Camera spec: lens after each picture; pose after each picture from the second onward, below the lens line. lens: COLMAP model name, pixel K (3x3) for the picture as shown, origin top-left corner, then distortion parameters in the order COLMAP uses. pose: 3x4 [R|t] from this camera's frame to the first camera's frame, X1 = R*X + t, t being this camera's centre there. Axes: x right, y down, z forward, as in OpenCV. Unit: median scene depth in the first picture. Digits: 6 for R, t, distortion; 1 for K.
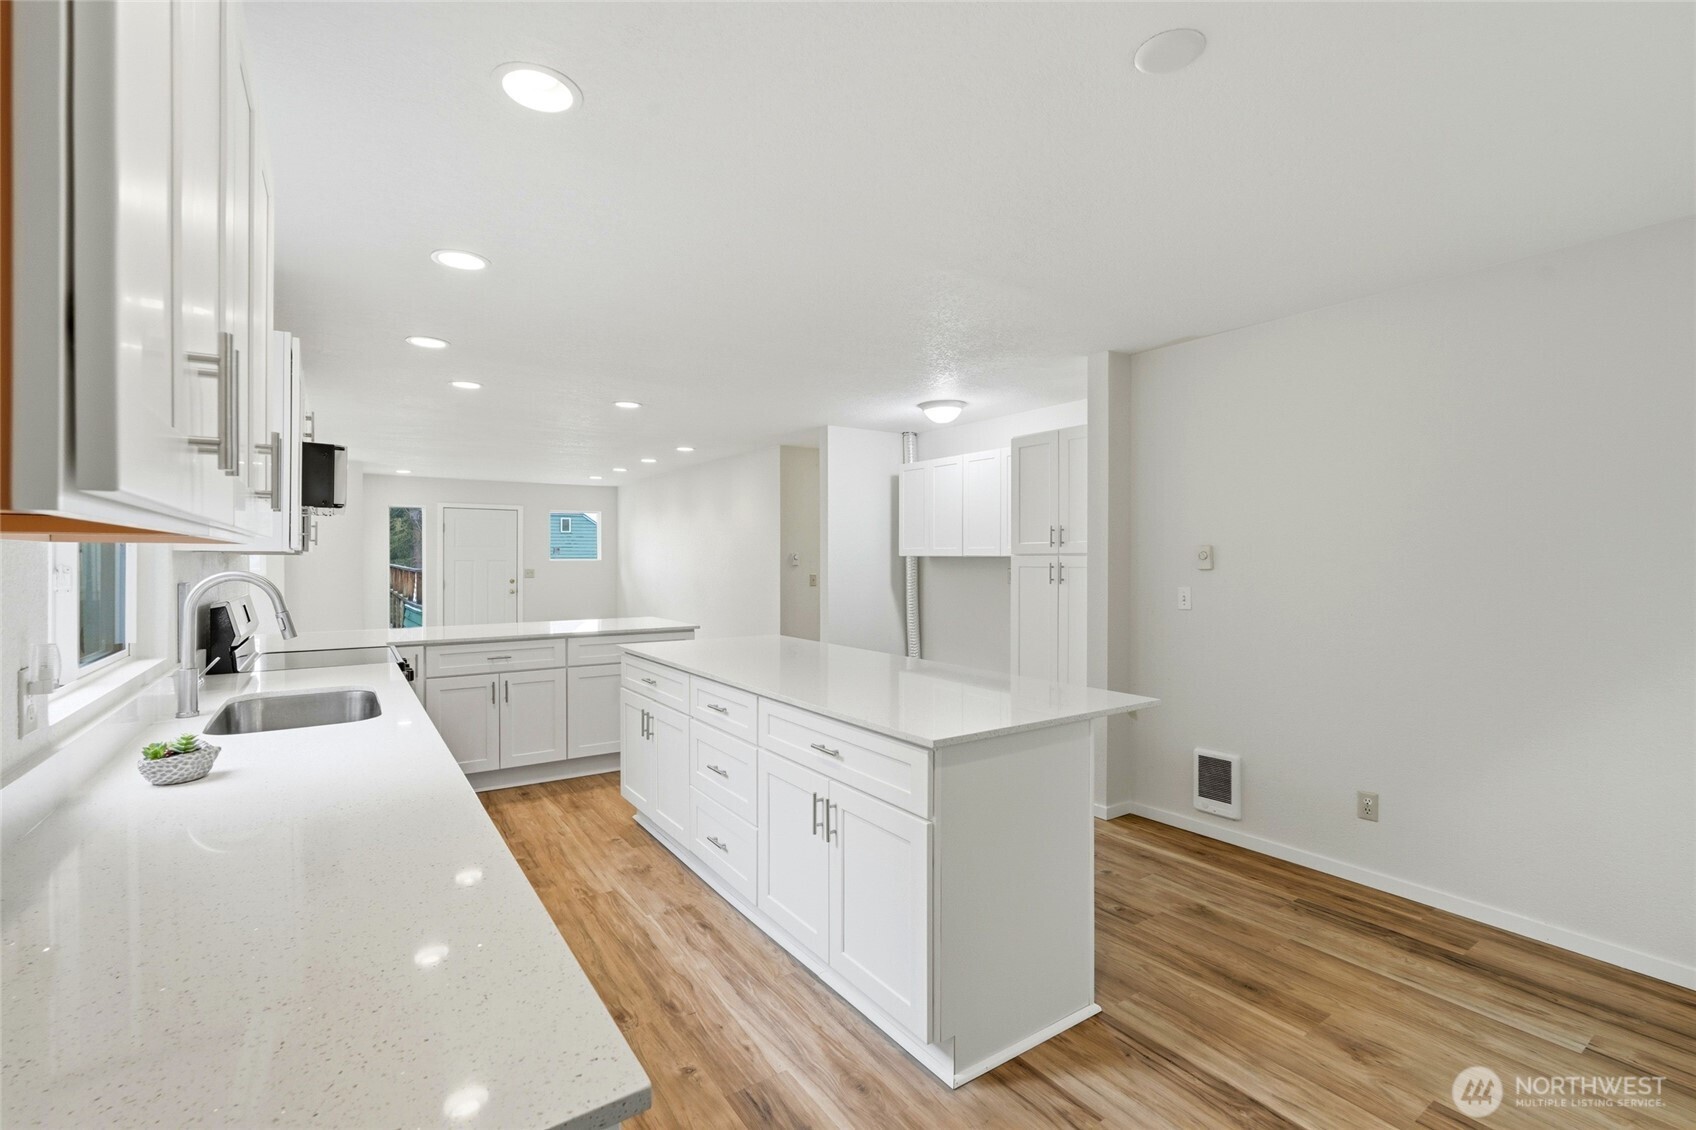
lens RADIAL K [[745.4, 0, 854.9], [0, 745.4, 556.3], [0, 0, 1]] dist [-0.015793, 0.007373]
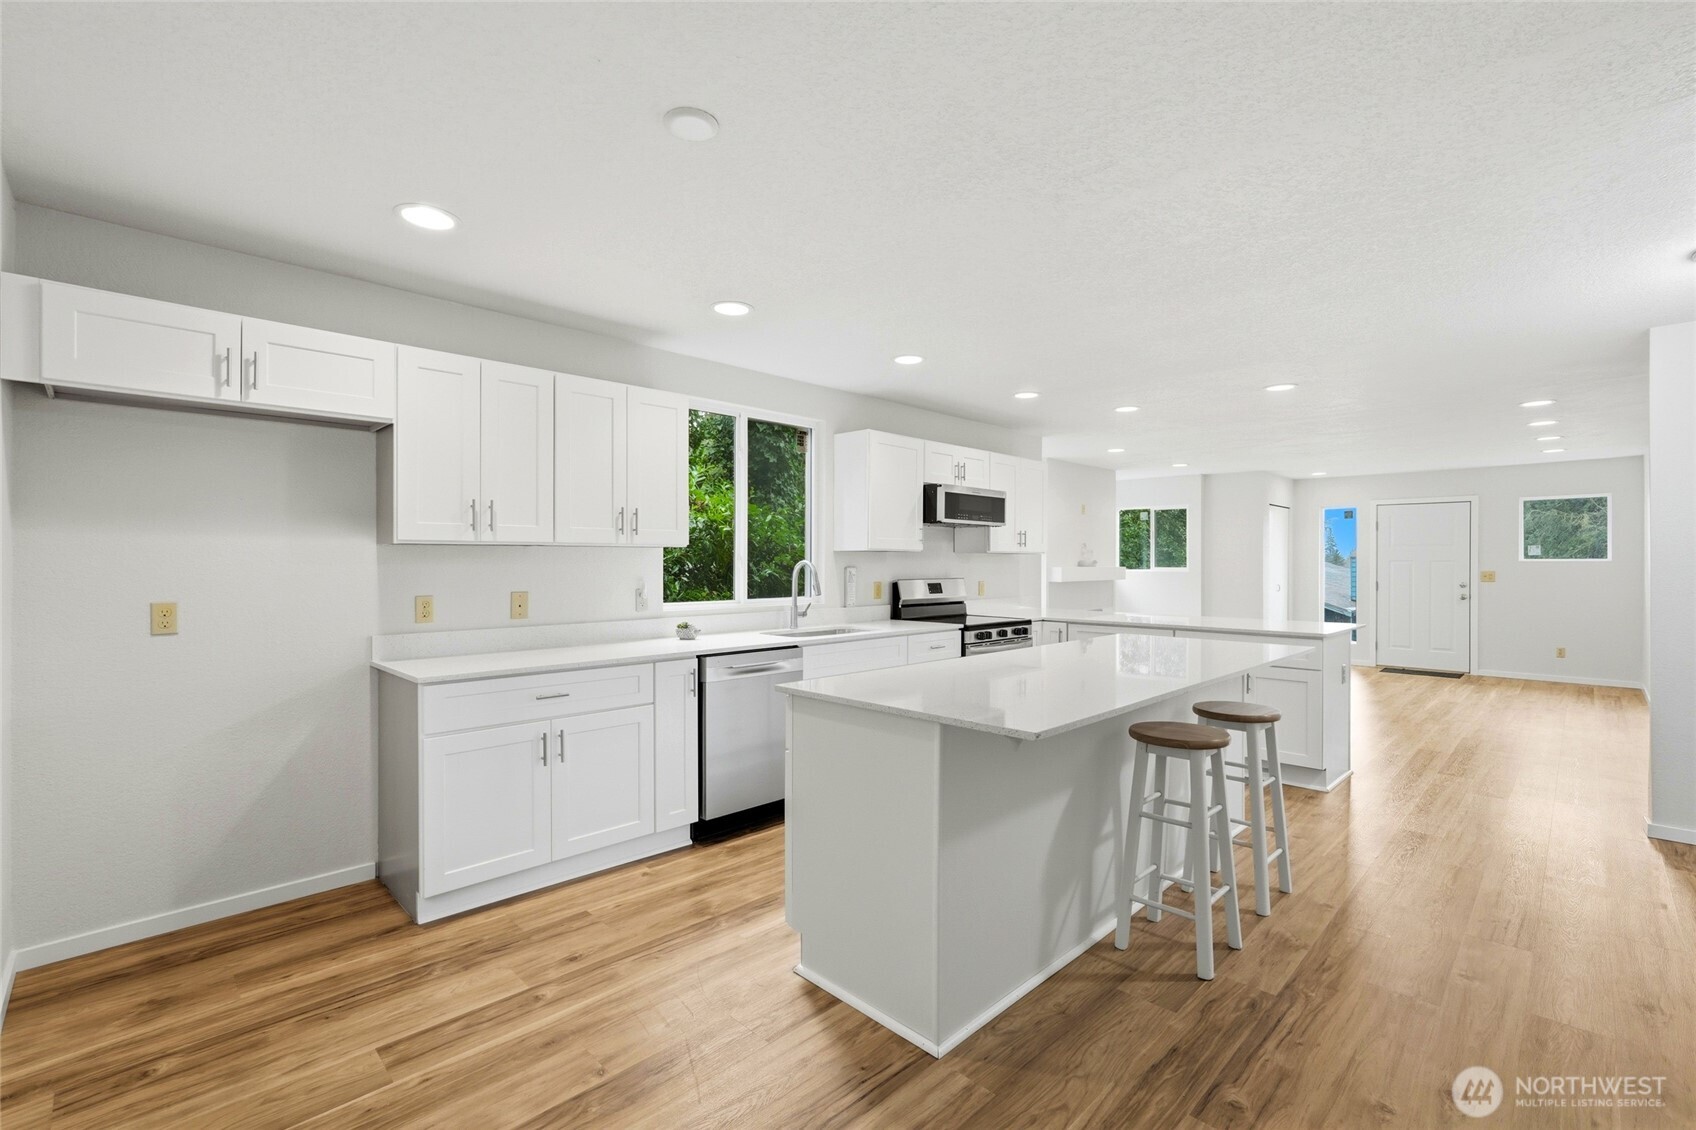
lens RADIAL K [[776.6, 0, 873.5], [0, 776.6, 557.9], [0, 0, 1]] dist [0.014869, 0.000952]
pose [[0.178383, -0.004898, -0.983949, 0.687340], [0.001634, 0.999988, -0.004682, 0.012123], [0.983960, -0.000772, 0.178389, 0.421726]]
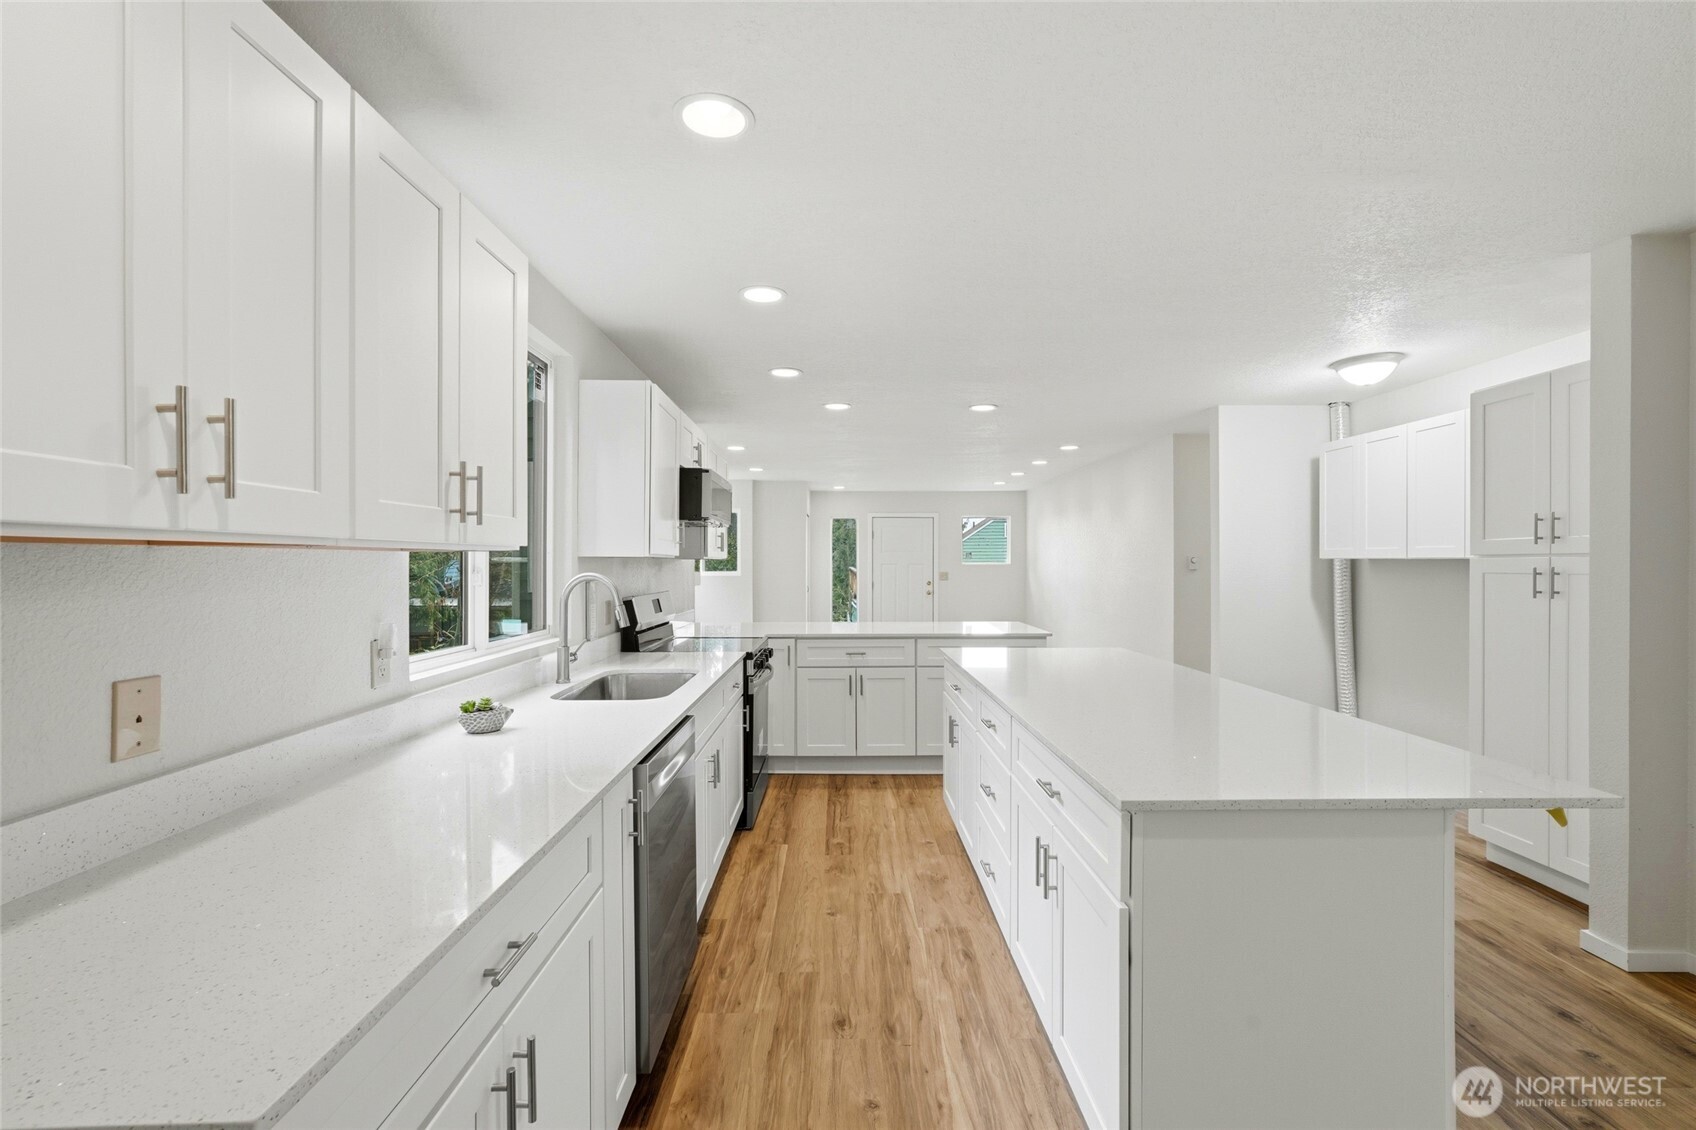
lens RADIAL K [[745.4, 0, 858.9], [0, 745.4, 559.7], [0, 0, 1]] dist [-0.015793, 0.007373]
pose [[0.831240, -0.003091, -0.555905, 0.137675], [0.002858, 0.999995, -0.001286, 0.000620], [0.555906, -0.000520, 0.831245, 0.099281]]
